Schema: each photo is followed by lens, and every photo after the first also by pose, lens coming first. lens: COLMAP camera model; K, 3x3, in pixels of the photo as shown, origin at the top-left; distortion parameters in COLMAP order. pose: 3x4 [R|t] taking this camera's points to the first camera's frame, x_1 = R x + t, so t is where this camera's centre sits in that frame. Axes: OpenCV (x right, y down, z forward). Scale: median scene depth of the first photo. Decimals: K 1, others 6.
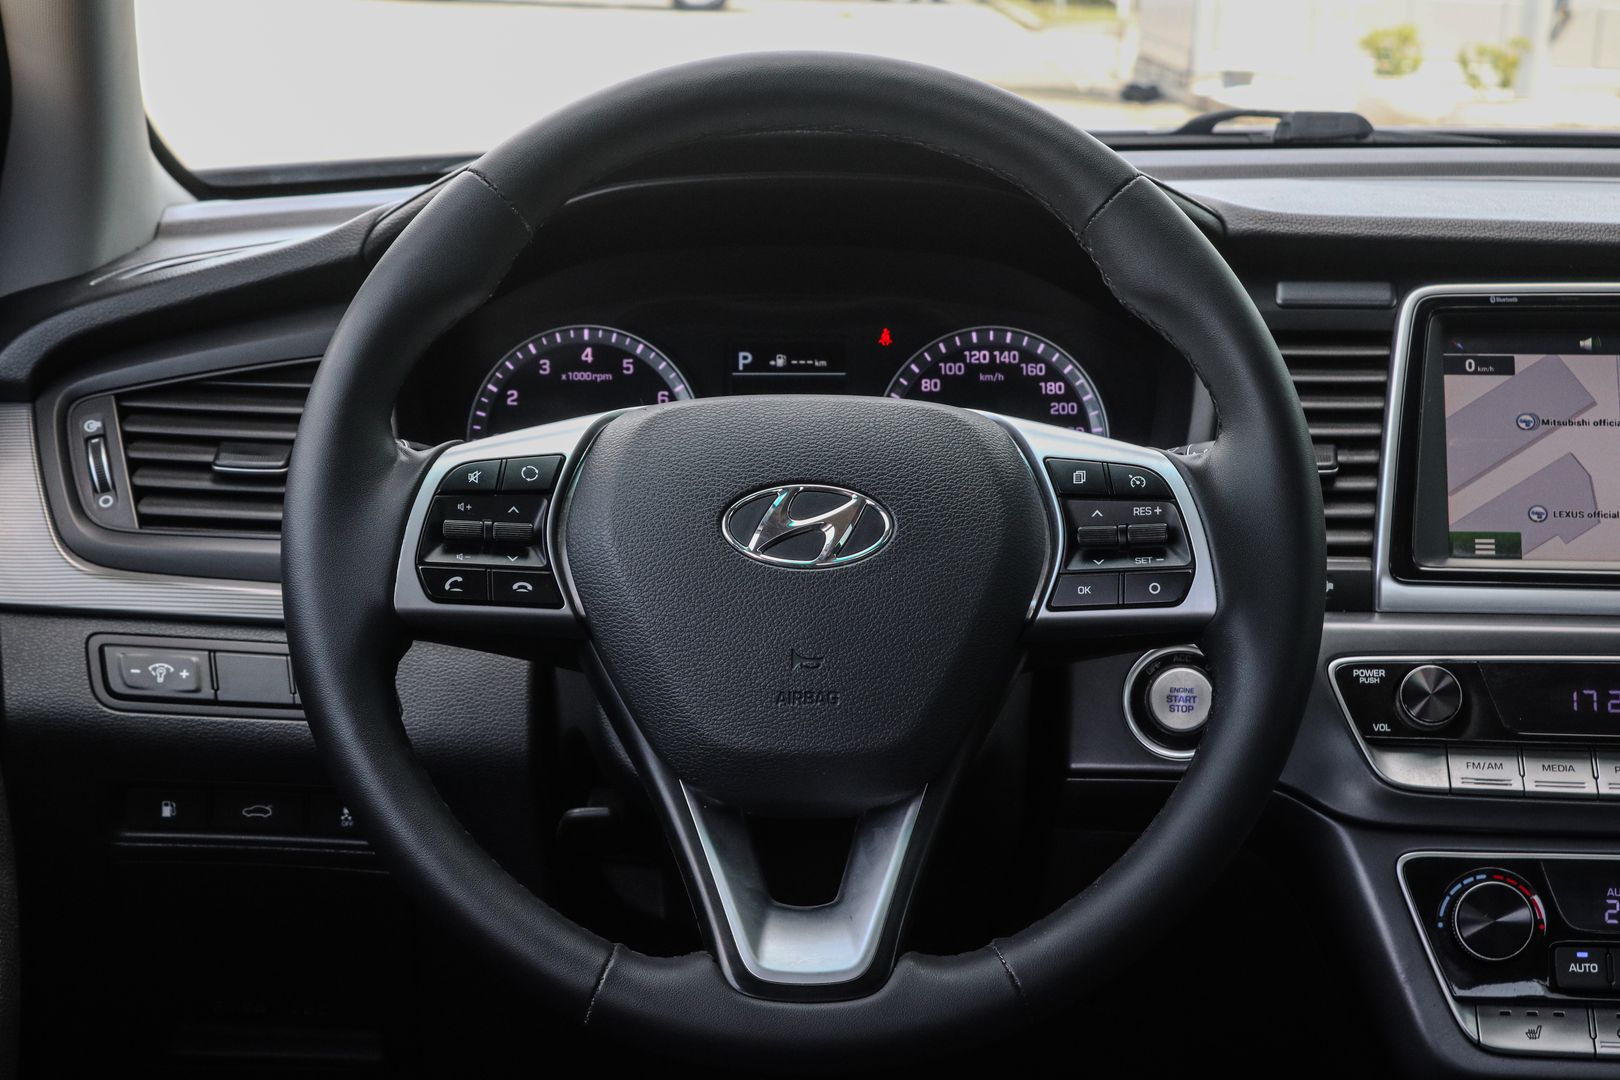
lens RADIAL K [[2986.2, 0, 810.0], [0, 2986.2, 540.0], [0, 0, 1]] dist [0.011394, 0.245027]
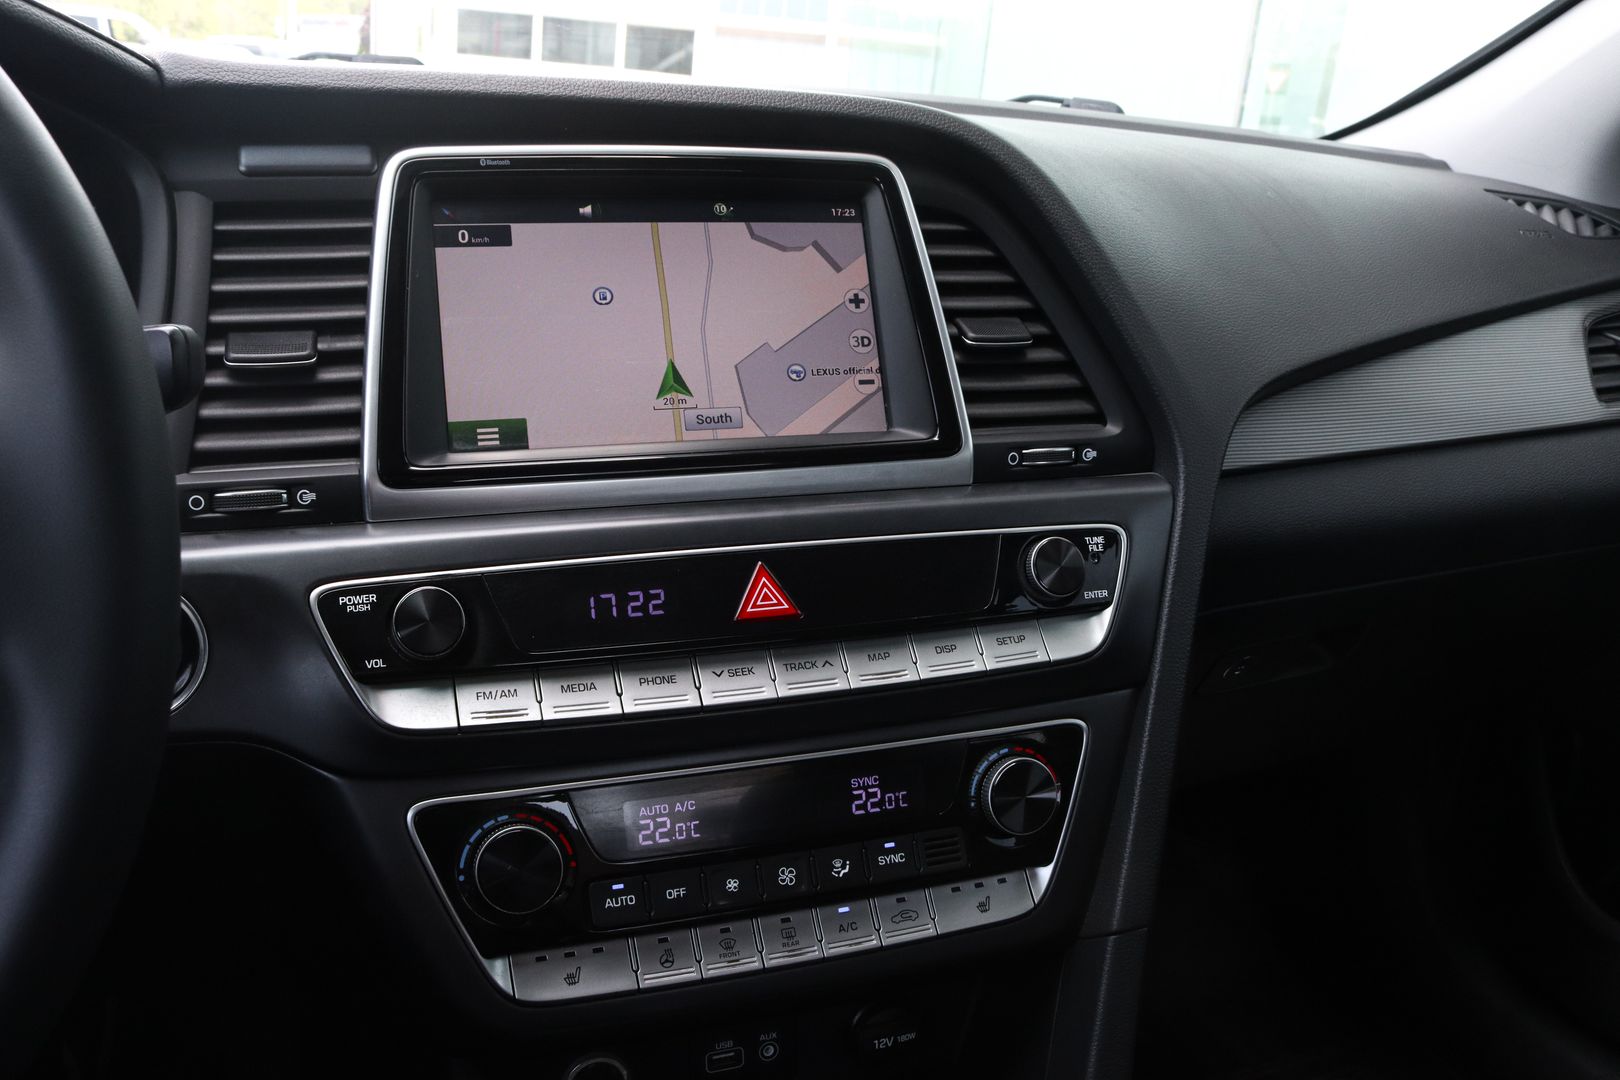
lens RADIAL K [[1335.0, 0, 810.0], [0, 1335.0, 540.0], [0, 0, 1]] dist [-0.189173, 0.182802]
pose [[0.923724, -0.091129, 0.372060, 0.165551], [0.039548, 0.988788, 0.143997, -0.020630], [-0.381011, -0.118300, 0.916971, 0.597514]]
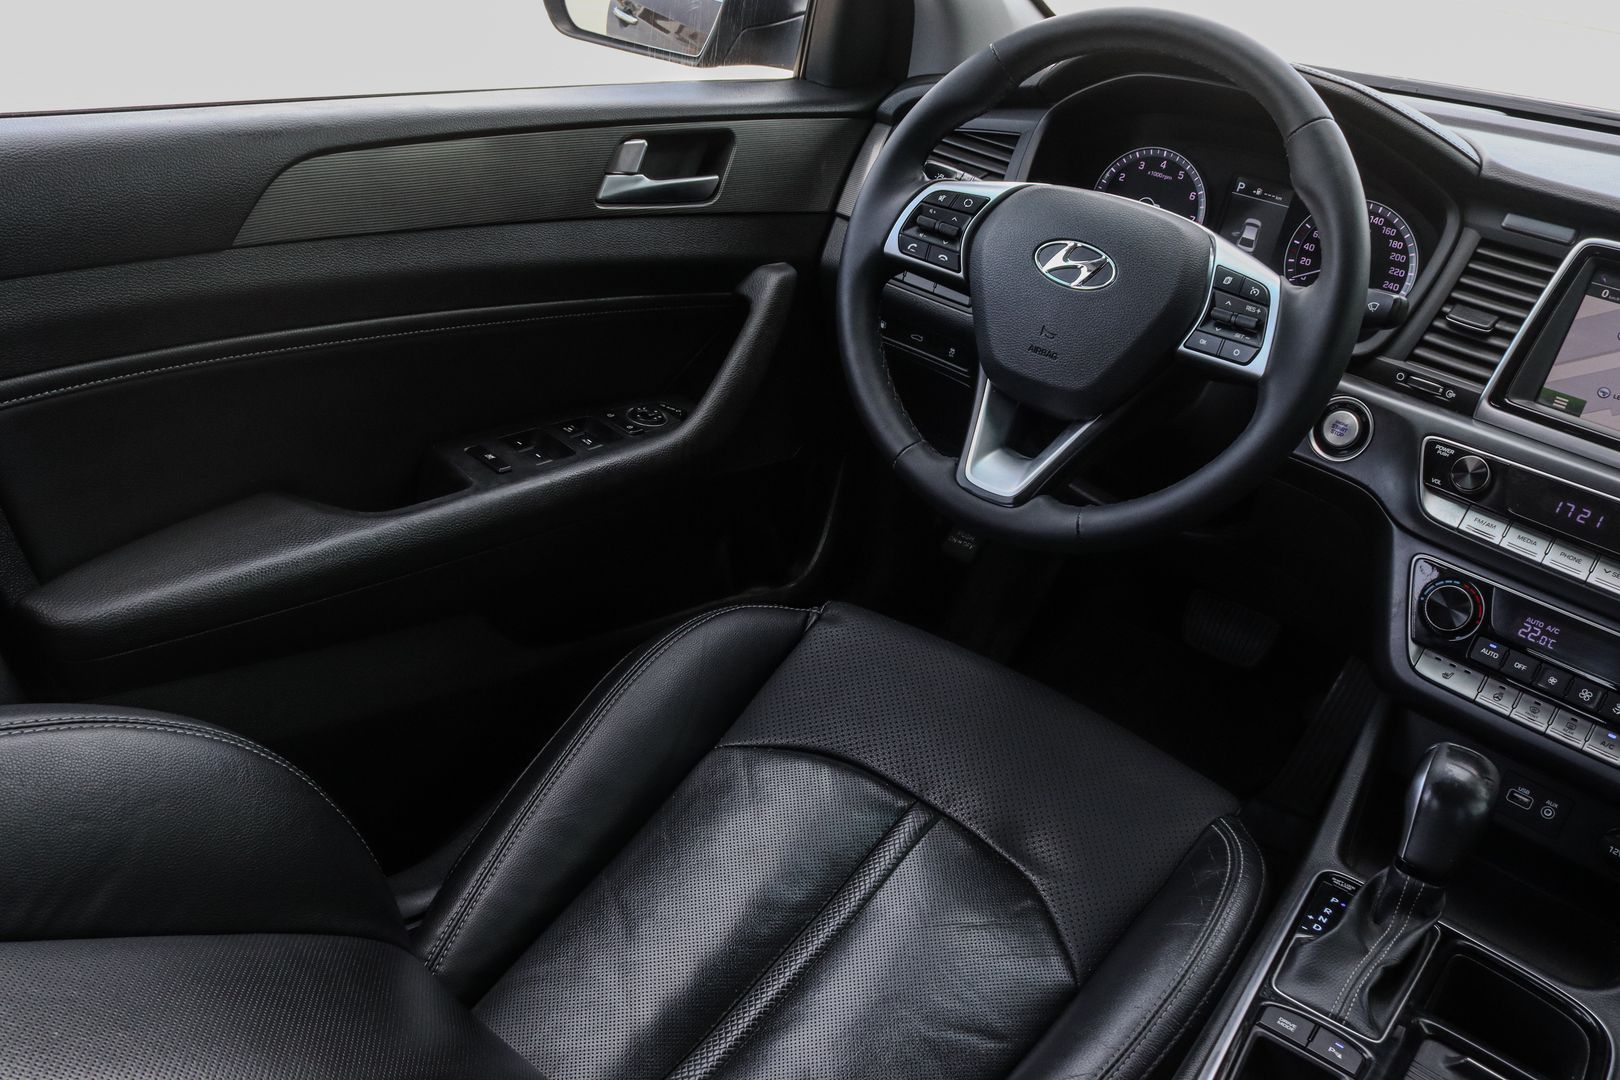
lens RADIAL K [[1335.0, 0, 810.0], [0, 1335.0, 540.0], [0, 0, 1]] dist [-0.189173, 0.182802]
pose [[0.762843, 0.366467, -0.532703, 0.314505], [-0.222725, 0.922384, 0.315596, -0.057824], [0.607012, -0.122104, 0.785256, 0.192523]]
